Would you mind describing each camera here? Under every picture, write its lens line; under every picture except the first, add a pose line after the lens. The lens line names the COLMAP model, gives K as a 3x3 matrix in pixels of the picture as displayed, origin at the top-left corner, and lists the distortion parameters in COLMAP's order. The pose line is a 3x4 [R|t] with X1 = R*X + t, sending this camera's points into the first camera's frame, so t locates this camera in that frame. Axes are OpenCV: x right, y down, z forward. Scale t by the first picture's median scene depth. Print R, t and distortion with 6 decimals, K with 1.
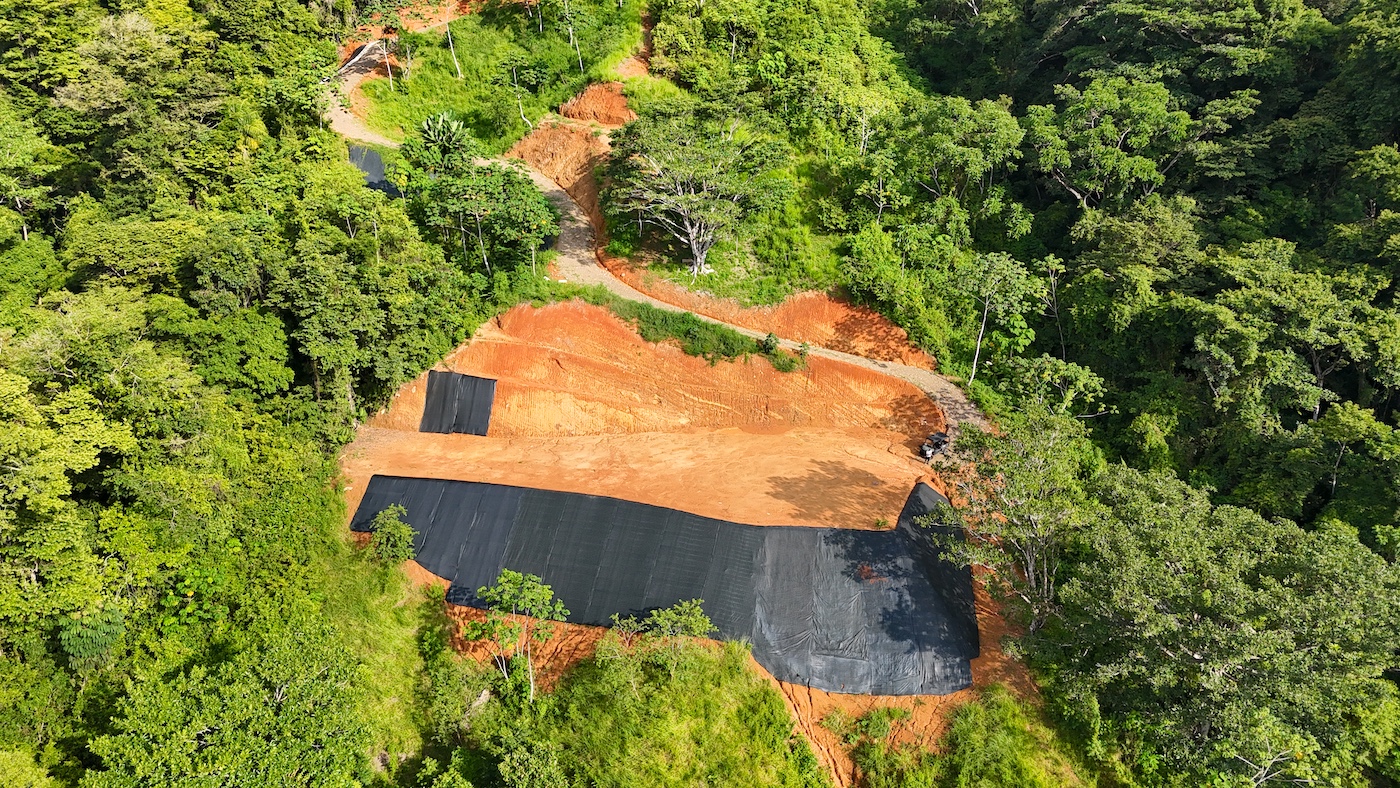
lens RADIAL K [[1028.1, 0, 699.2], [0, 1028.1, 392.4], [0, 0, 1]] dist [0.023558, -0.015486]
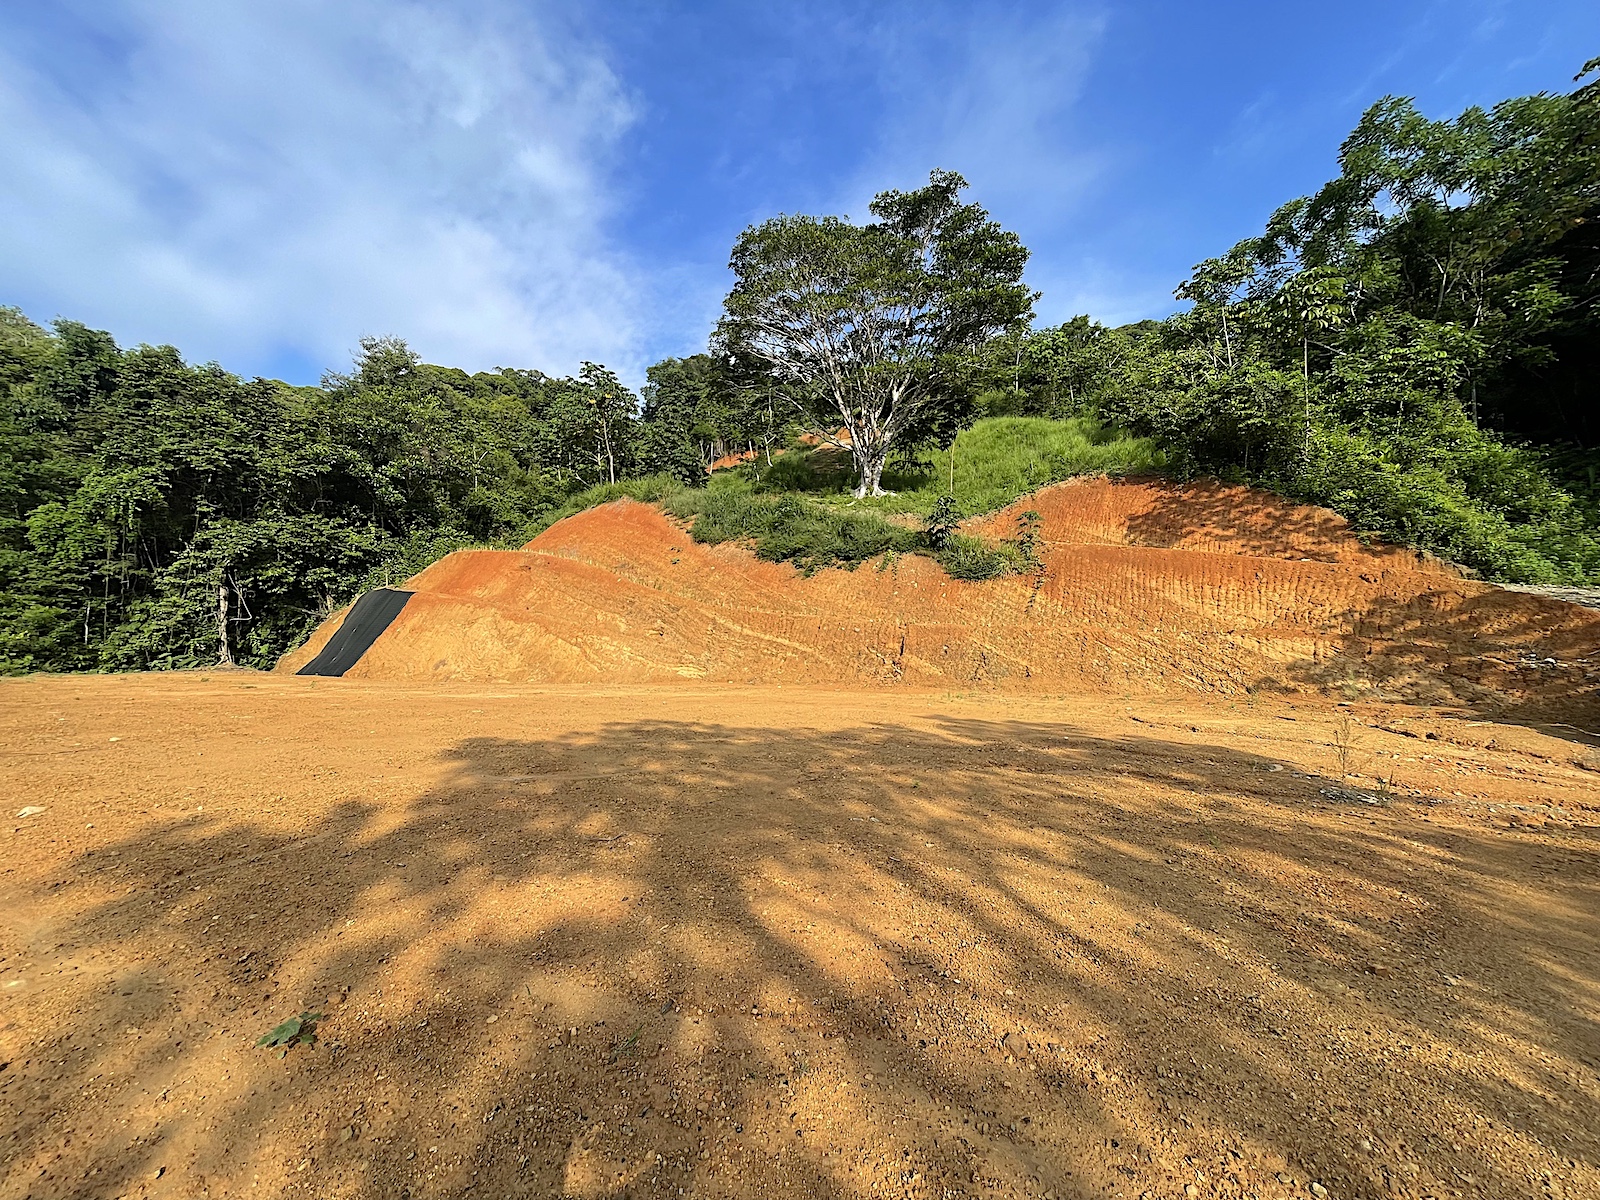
lens RADIAL K [[644.4, 0, 800.9], [0, 644.4, 614.8], [0, 0, 1]] dist [-0.016240, 0.000315]
pose [[0.911512, -0.016932, -0.410924, 0.125364], [-0.147818, 0.918899, -0.365753, 0.091137], [0.383791, 0.394130, 0.835084, 0.795230]]
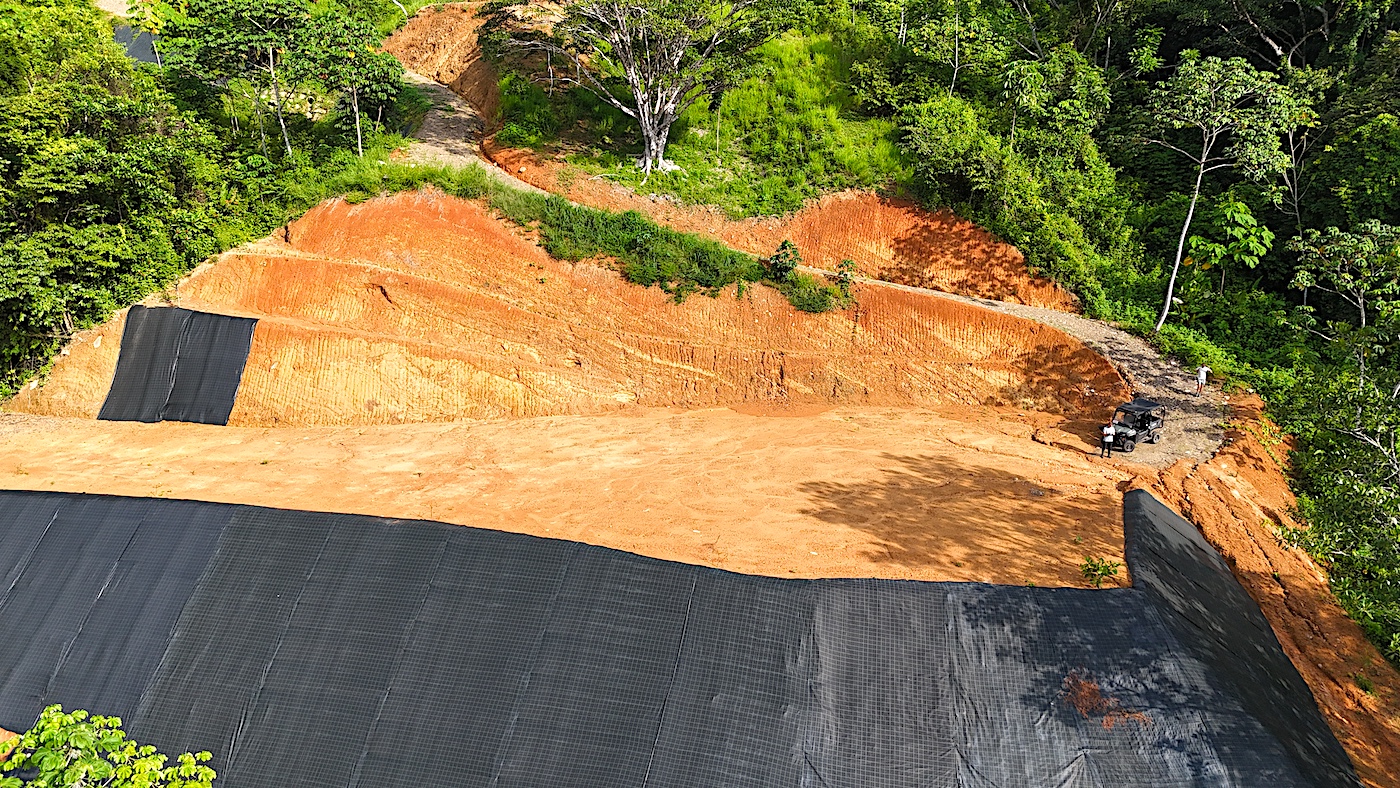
lens RADIAL K [[1028.1, 0, 702.3], [0, 1028.1, 396.5], [0, 0, 1]] dist [0.023558, -0.015486]
pose [[0.999430, -0.006310, 0.033159, 0.007713], [0.009580, 0.995002, -0.099395, 0.078643], [-0.032366, 0.099656, 0.994495, 0.479567]]
